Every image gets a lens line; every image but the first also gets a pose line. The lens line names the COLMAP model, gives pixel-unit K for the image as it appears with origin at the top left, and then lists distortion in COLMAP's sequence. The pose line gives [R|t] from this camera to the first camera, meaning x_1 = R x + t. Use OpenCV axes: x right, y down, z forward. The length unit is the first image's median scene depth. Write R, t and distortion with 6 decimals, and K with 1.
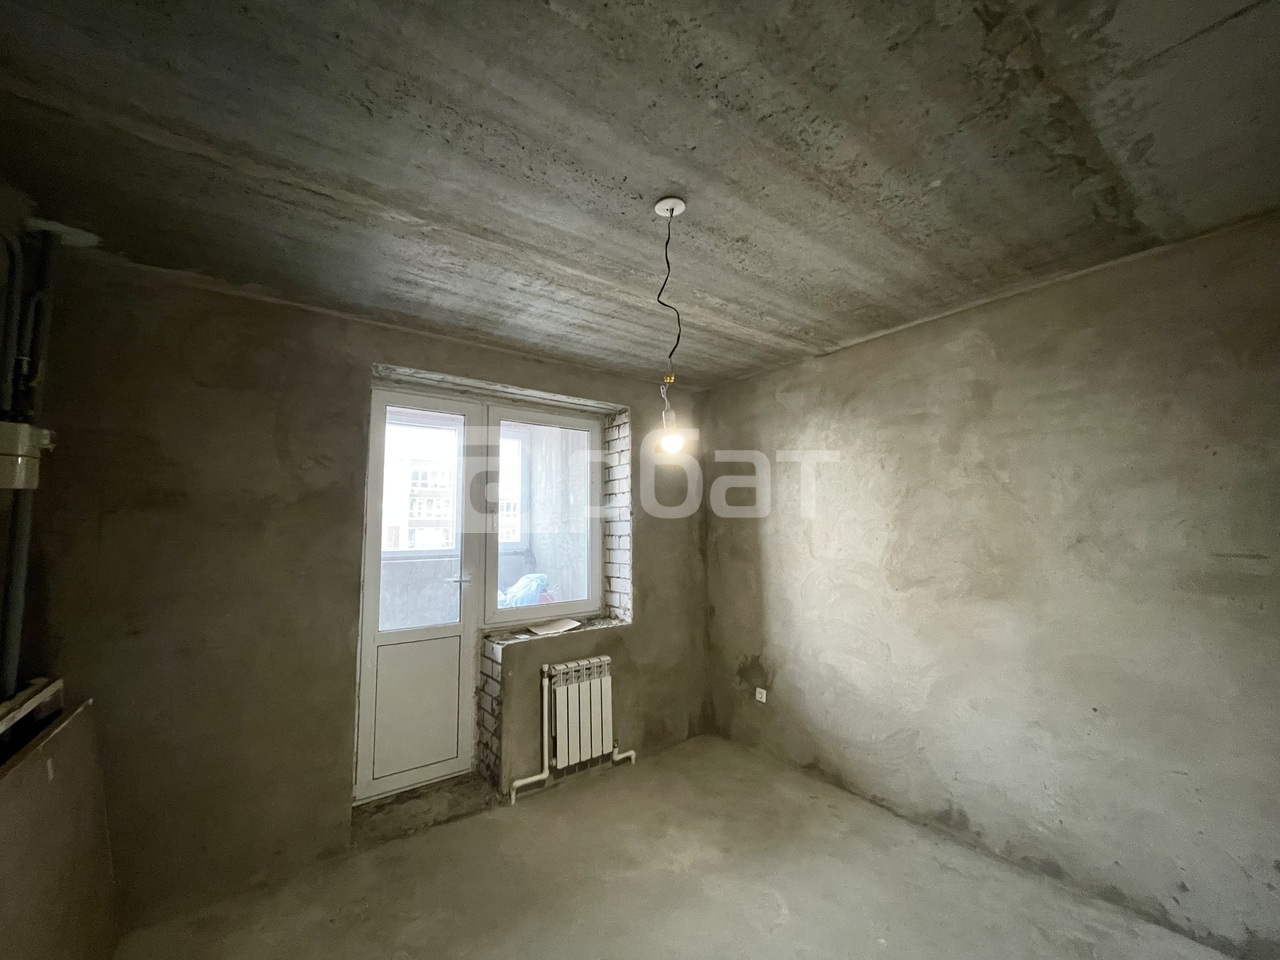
lens RADIAL K [[516.6, 0, 640.1], [0, 516.6, 477.3], [0, 0, 1]] dist [-0.001691, -0.000295]
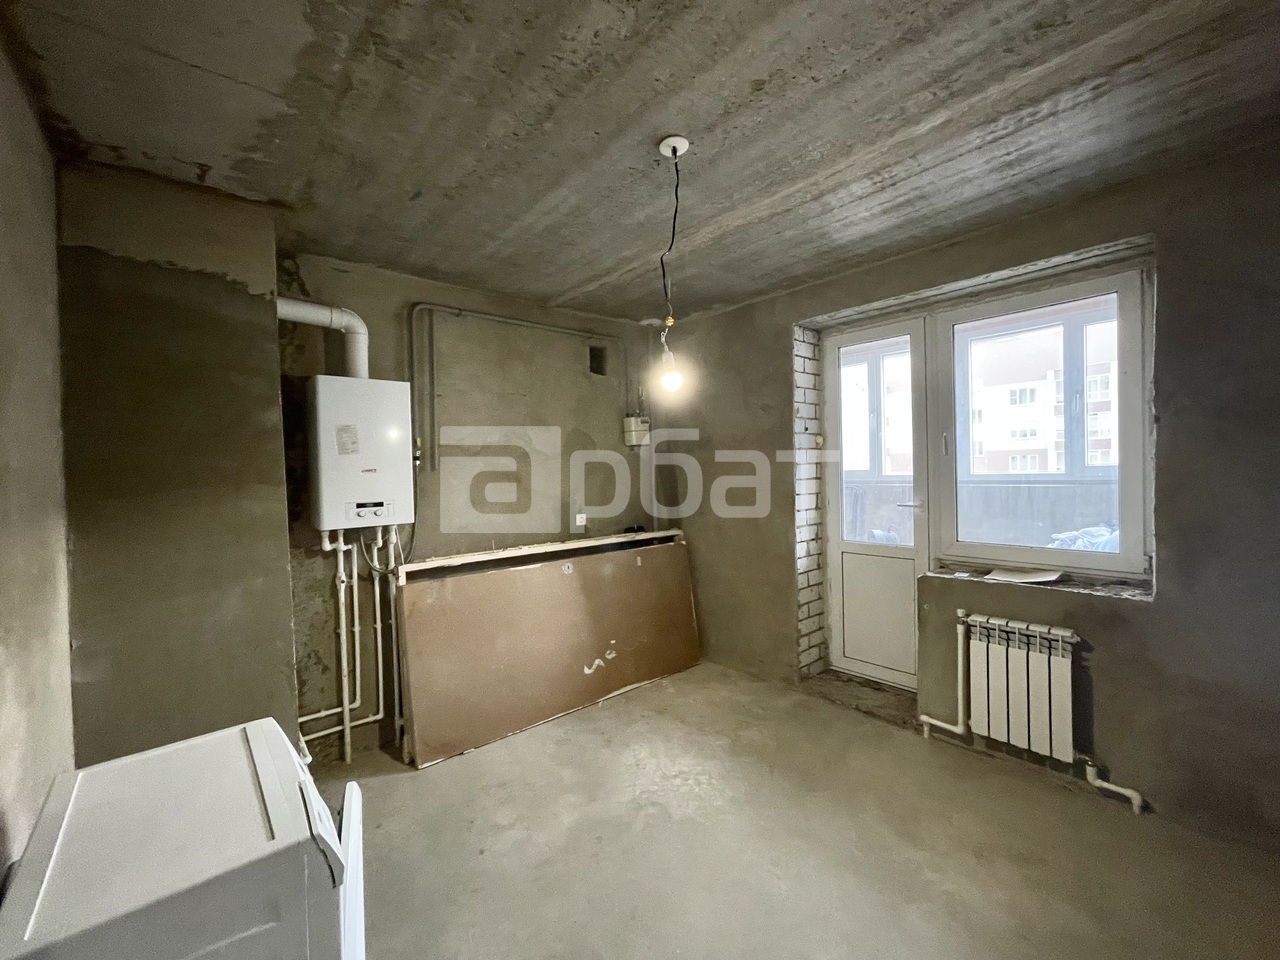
lens RADIAL K [[516.6, 0, 640.1], [0, 516.6, 477.3], [0, 0, 1]] dist [-0.001691, -0.000295]
pose [[0.074311, 0.025238, -0.996916, 0.617178], [0.129131, 0.991020, 0.034714, 0.047300], [0.988839, -0.131312, 0.070385, 0.440073]]
